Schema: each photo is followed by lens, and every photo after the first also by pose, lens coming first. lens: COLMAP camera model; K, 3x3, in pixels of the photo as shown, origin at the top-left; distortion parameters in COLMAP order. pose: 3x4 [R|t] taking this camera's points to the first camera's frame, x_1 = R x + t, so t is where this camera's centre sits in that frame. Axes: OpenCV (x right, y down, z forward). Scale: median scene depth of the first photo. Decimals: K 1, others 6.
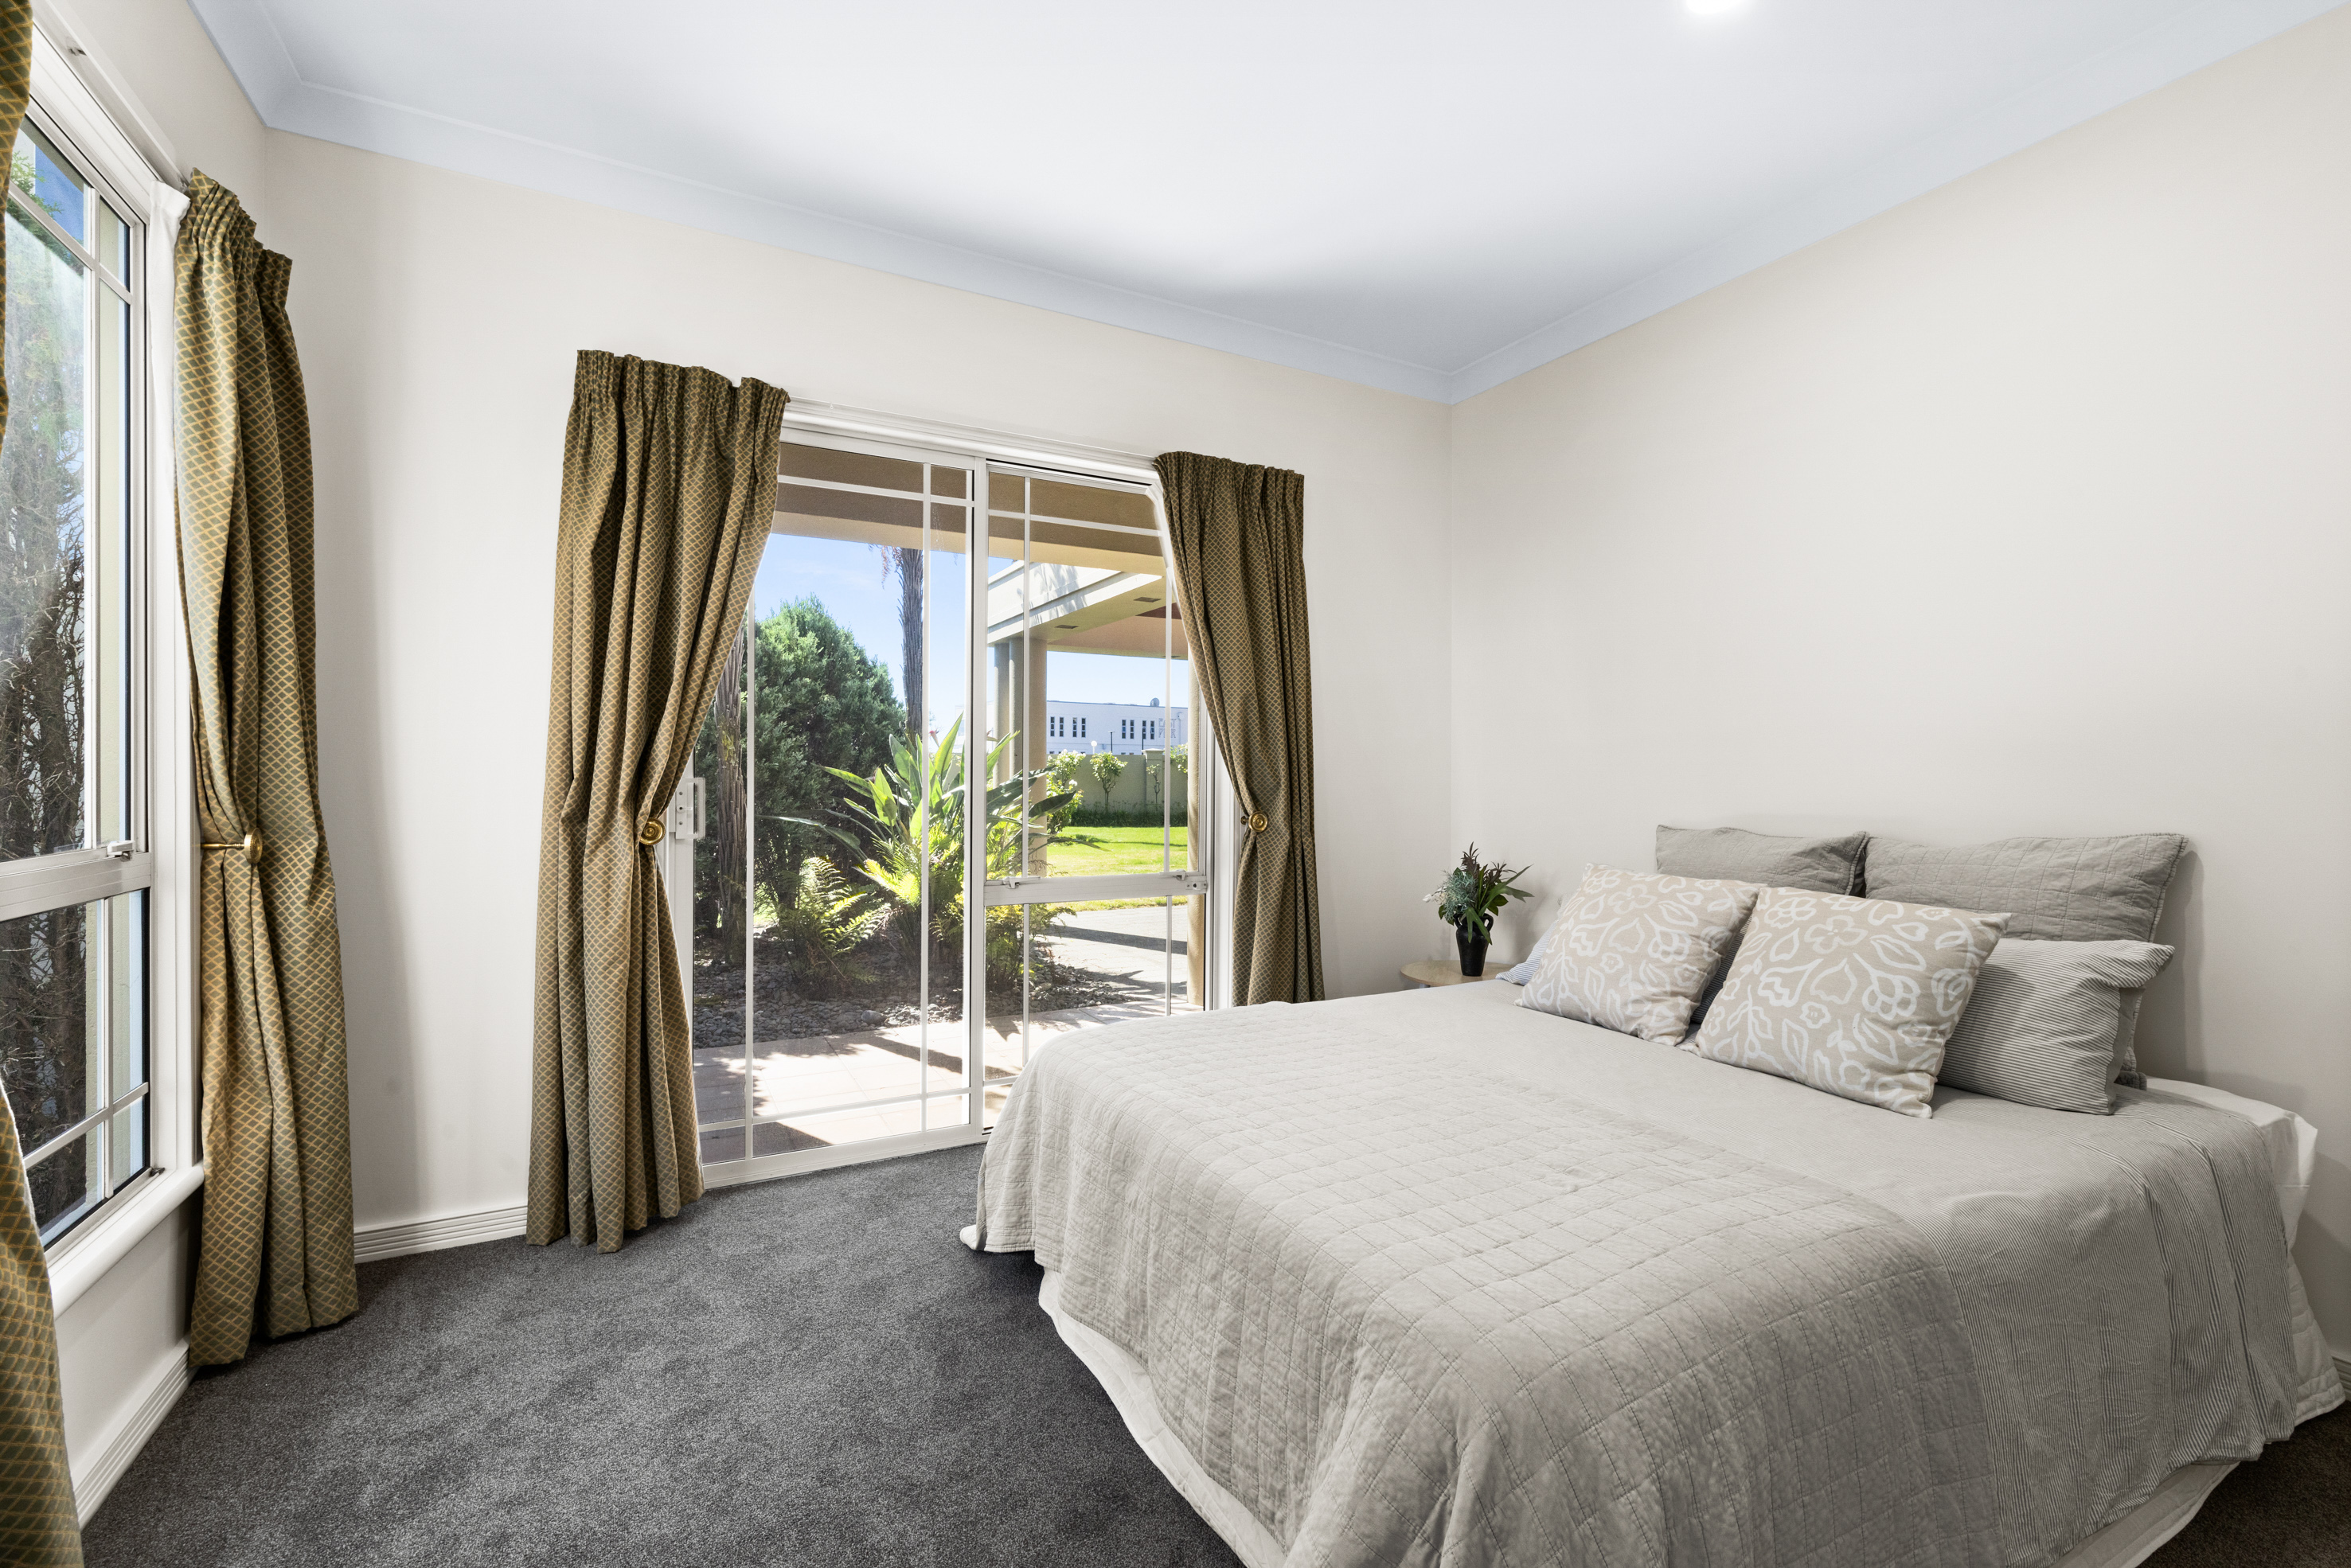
lens RADIAL K [[1038.3, 0, 1178.4], [0, 1038.3, 774.3], [0, 0, 1]] dist [-0.000193, -0.000091]
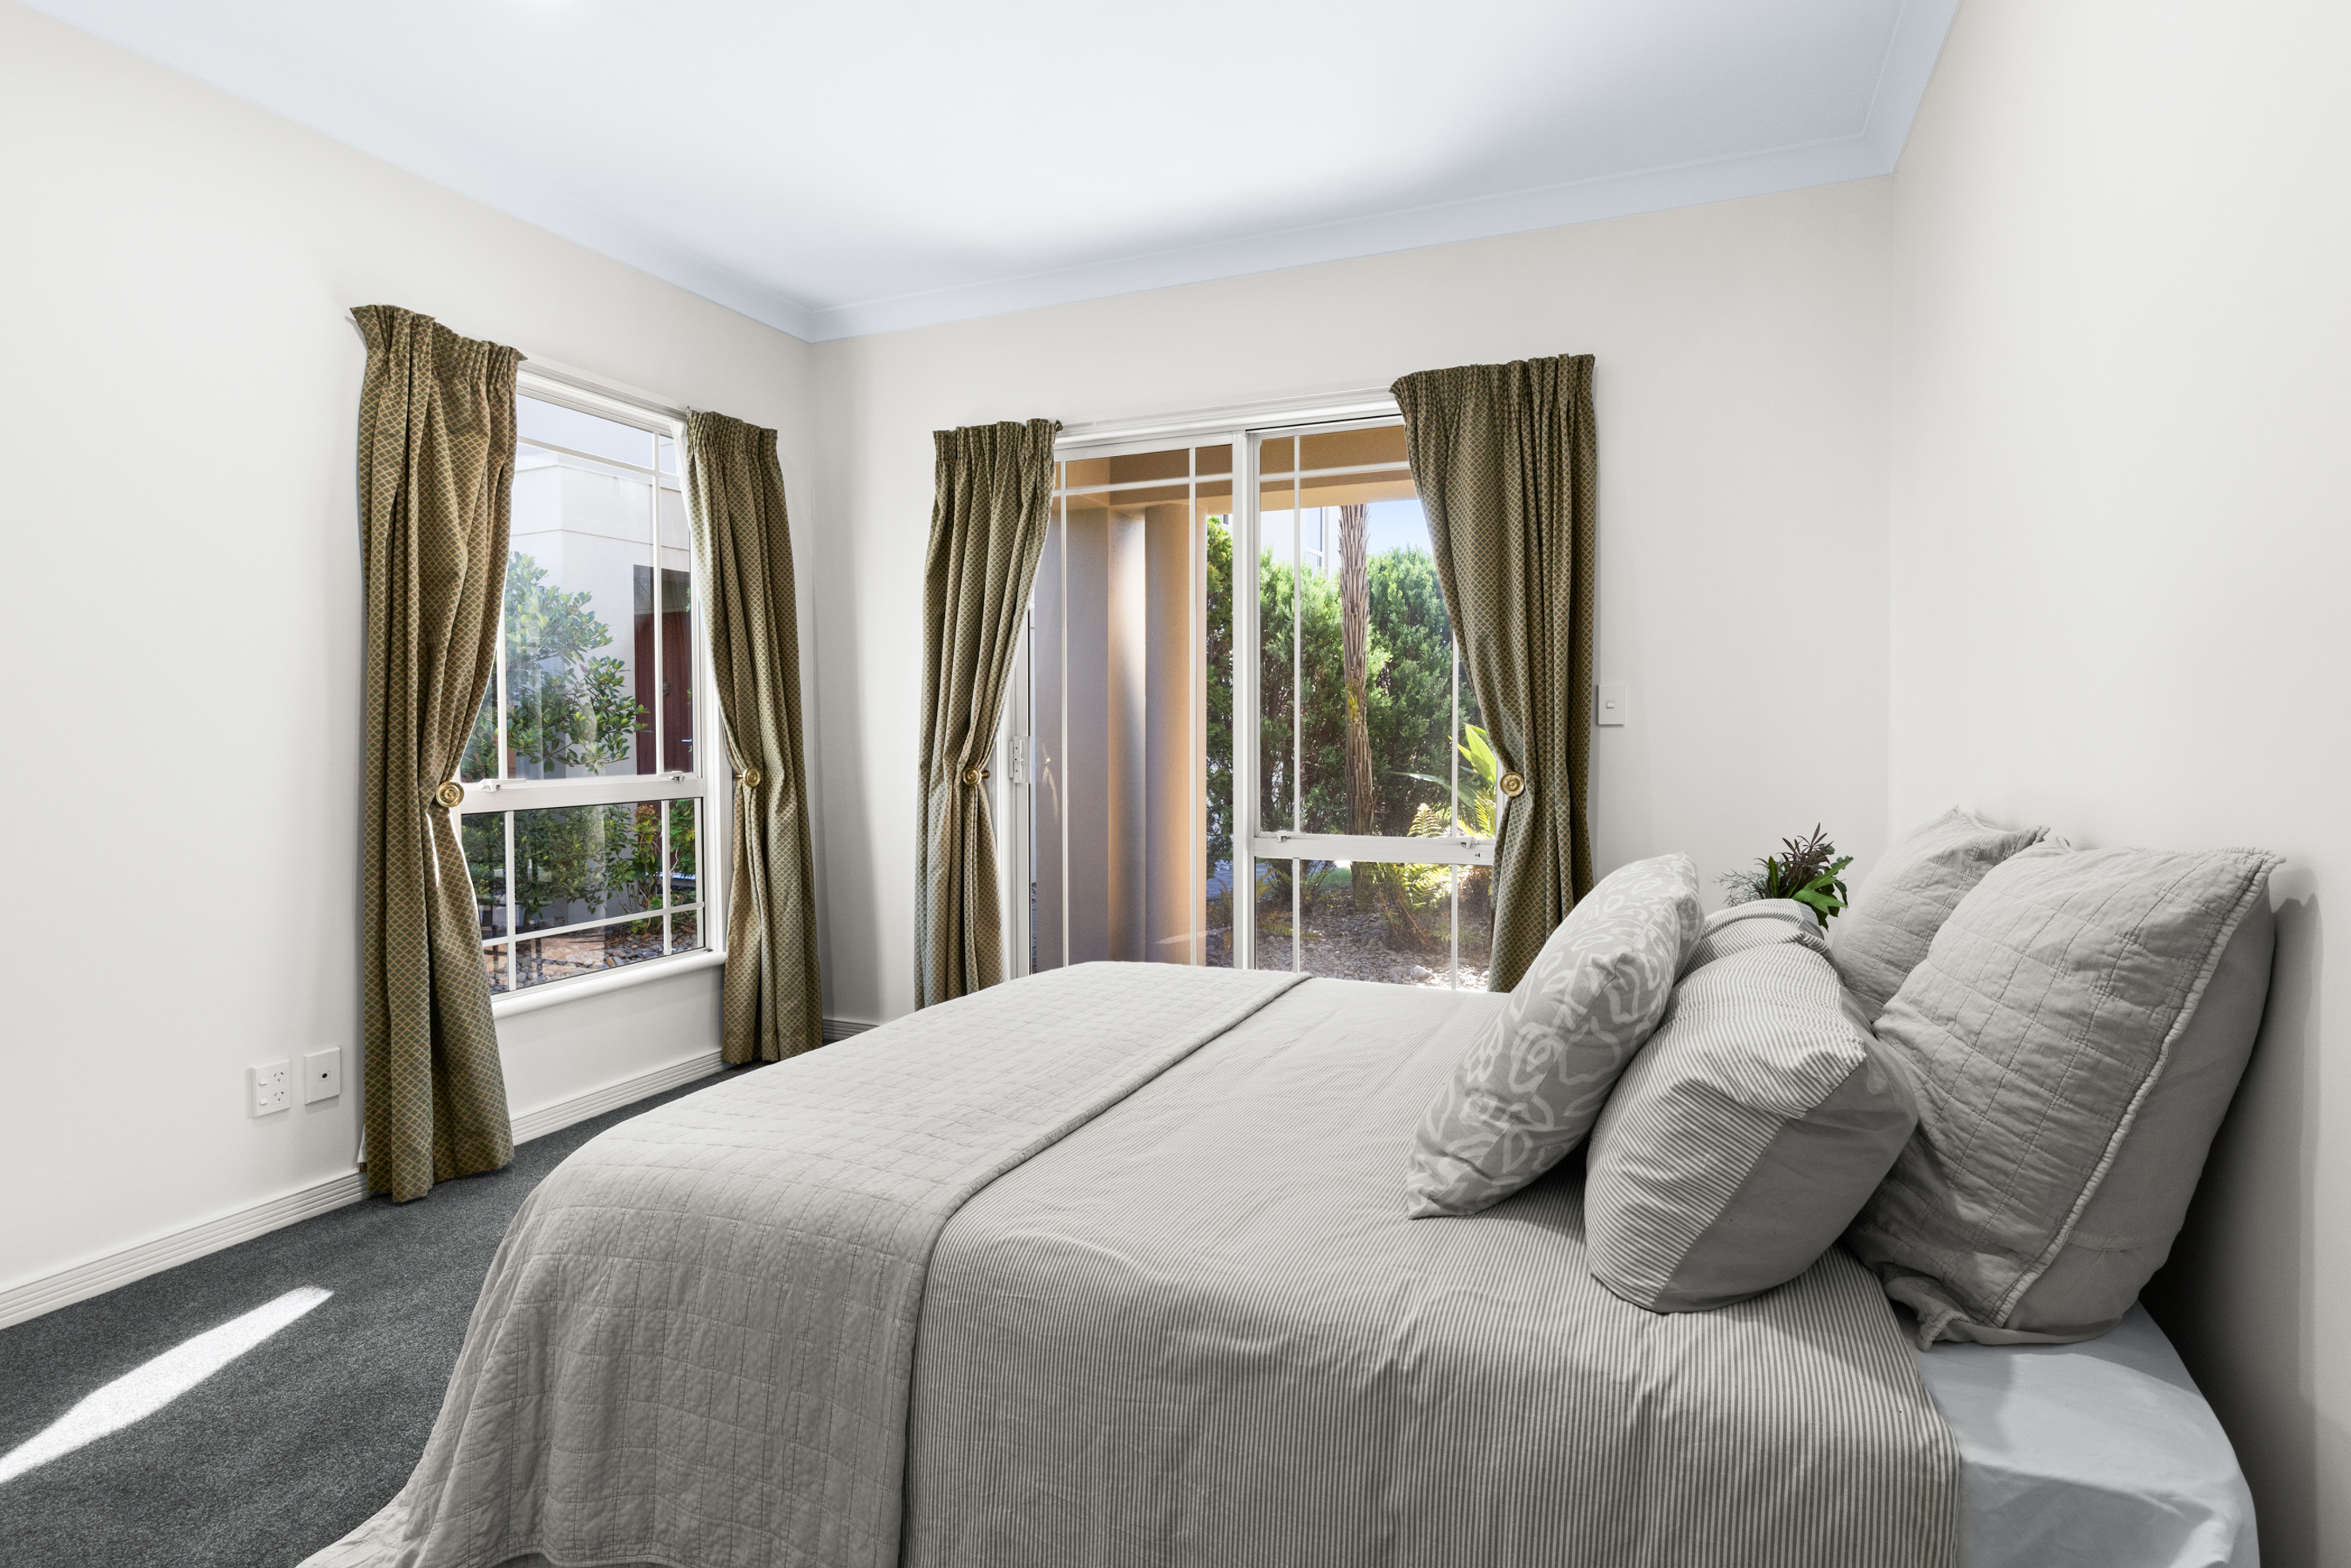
lens RADIAL K [[1128.9, 0, 1175.5], [0, 1128.9, 784.0], [0, 0, 1]] dist [-0.039444, -0.000030]
pose [[0.631432, 0.028949, -0.774890, 0.788424], [0.002384, 0.999226, 0.039272, 0.007832], [0.775427, -0.026645, 0.630874, 0.272125]]
